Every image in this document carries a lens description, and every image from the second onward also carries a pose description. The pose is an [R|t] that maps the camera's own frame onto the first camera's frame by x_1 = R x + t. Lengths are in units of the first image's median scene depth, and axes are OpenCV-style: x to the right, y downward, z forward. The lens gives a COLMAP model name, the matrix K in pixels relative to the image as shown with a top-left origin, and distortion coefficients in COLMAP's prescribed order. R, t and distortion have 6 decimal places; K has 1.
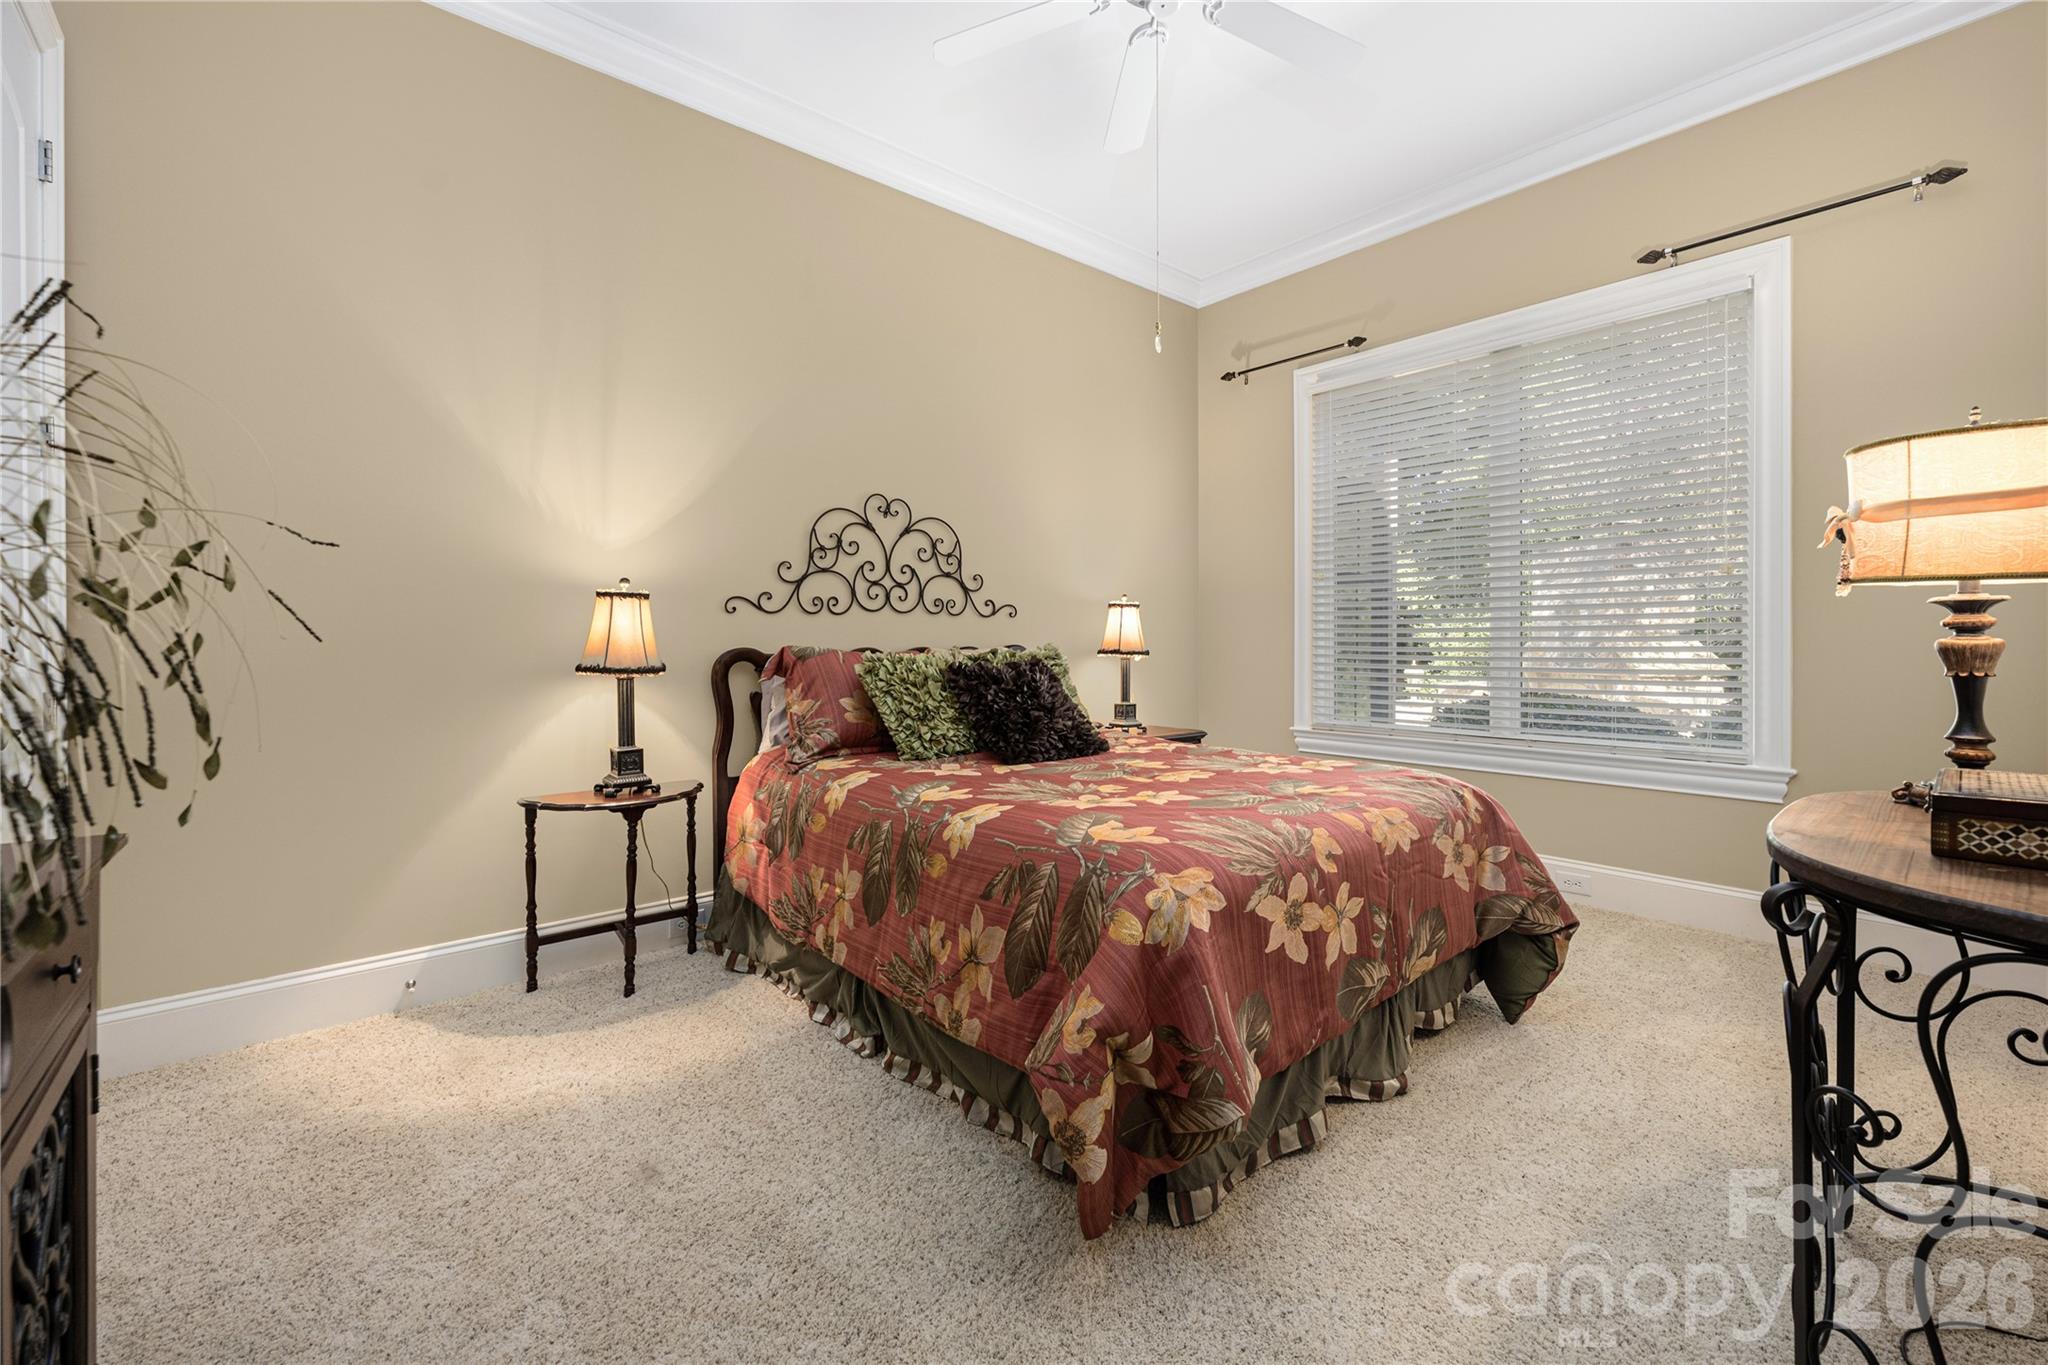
lens RADIAL K [[838.1, 0, 1027.3], [0, 838.1, 669.7], [0, 0, 1]] dist [0.000721, 0.000039]
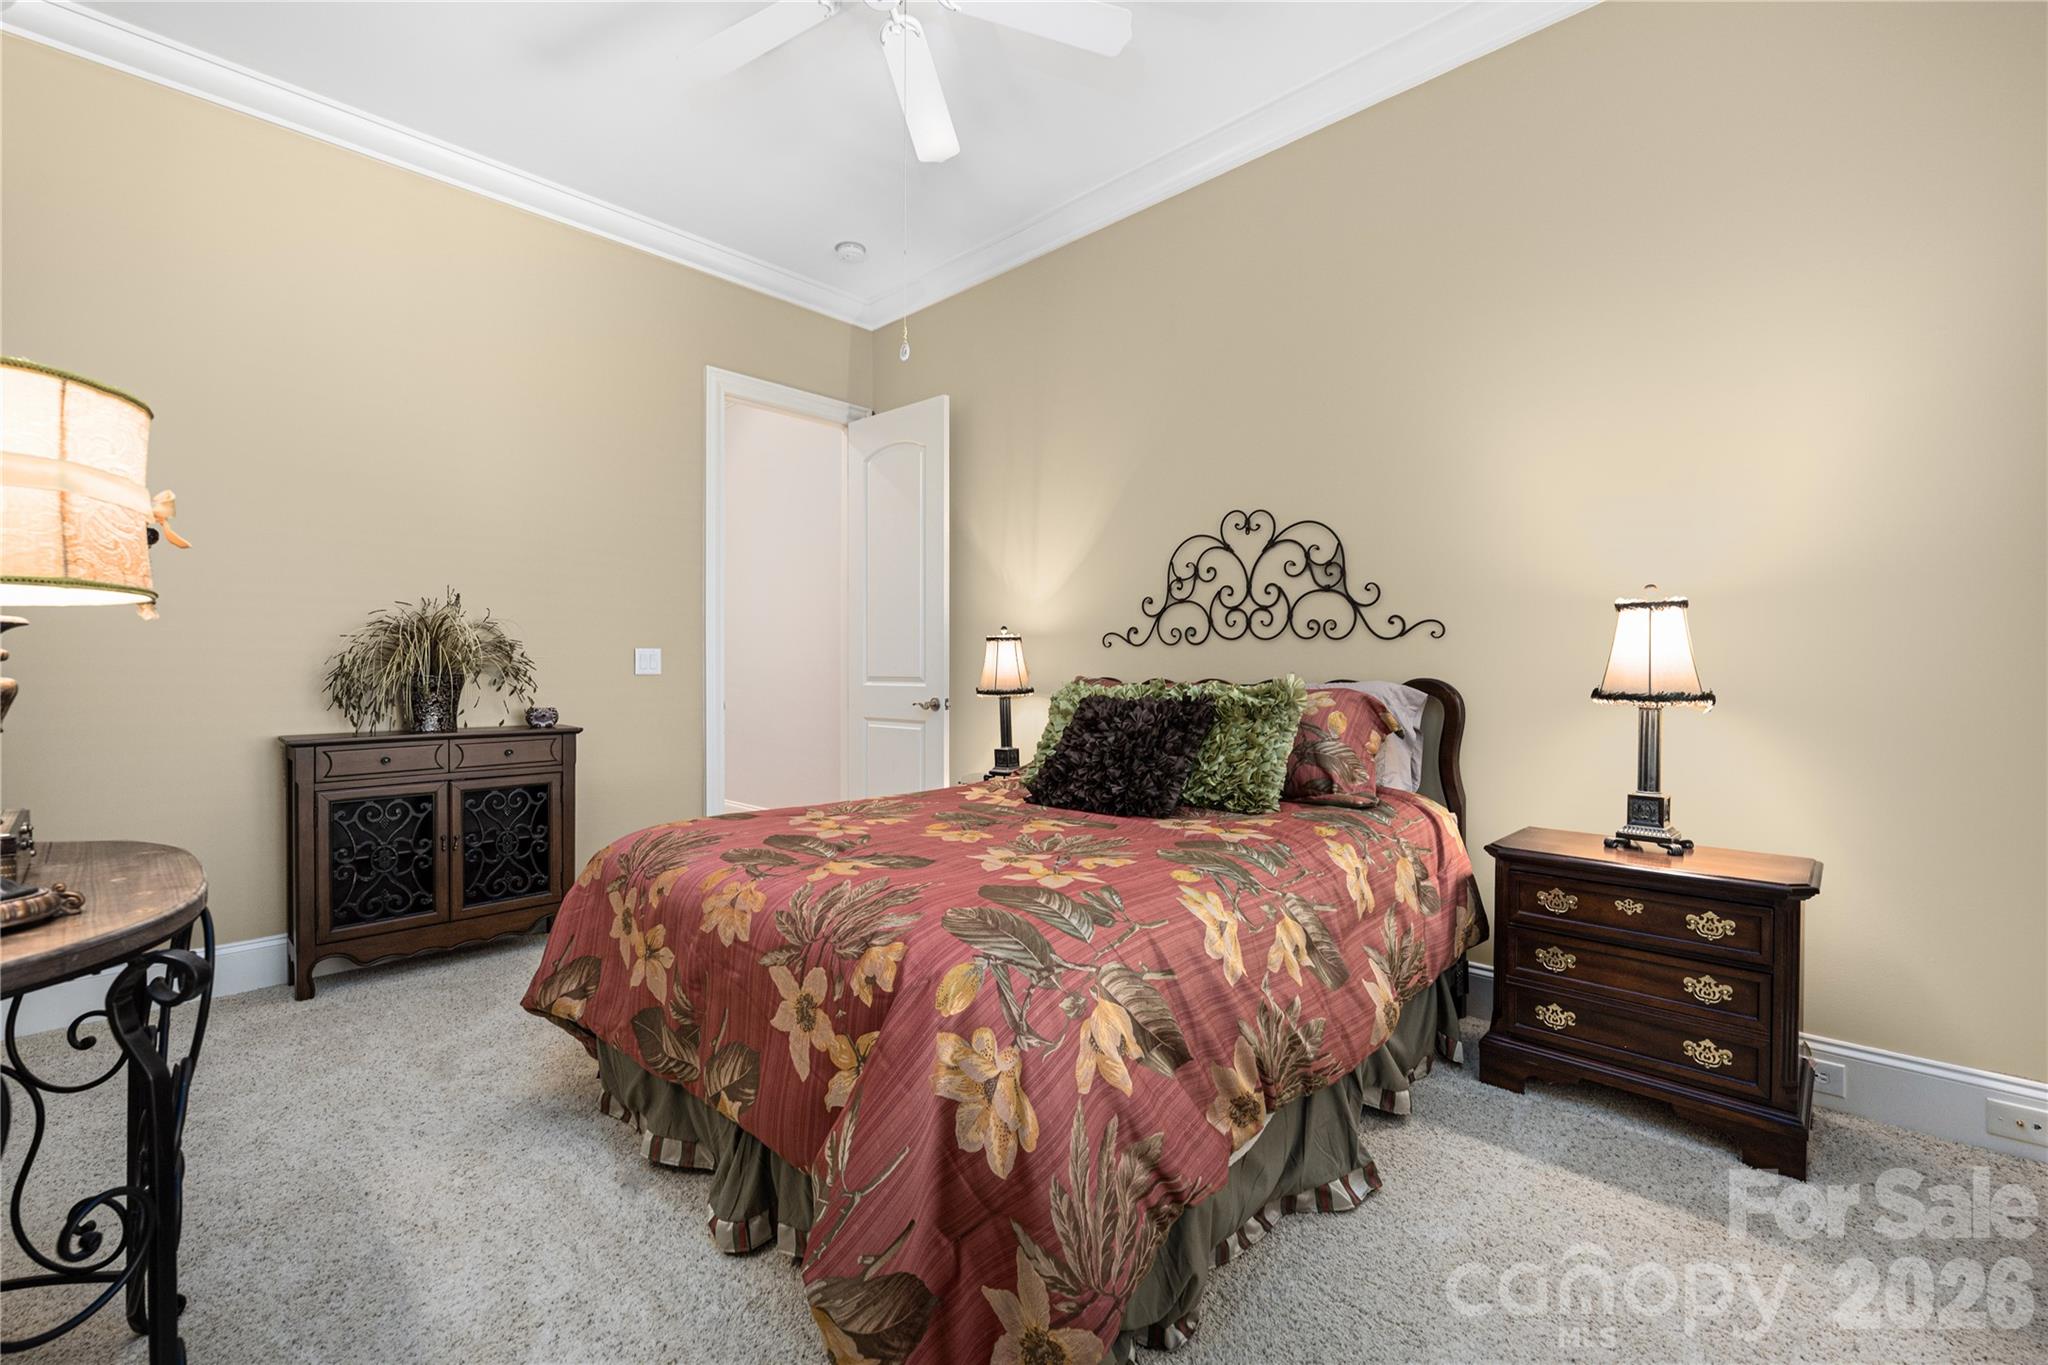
lens RADIAL K [[838.1, 0, 1028.7], [0, 838.1, 673.1], [0, 0, 1]] dist [0.000721, 0.000039]
pose [[0.096570, 0.010801, -0.995268, 0.708799], [-0.033023, 0.999425, 0.007642, -0.032693], [0.994778, 0.032128, 0.096871, 0.691226]]
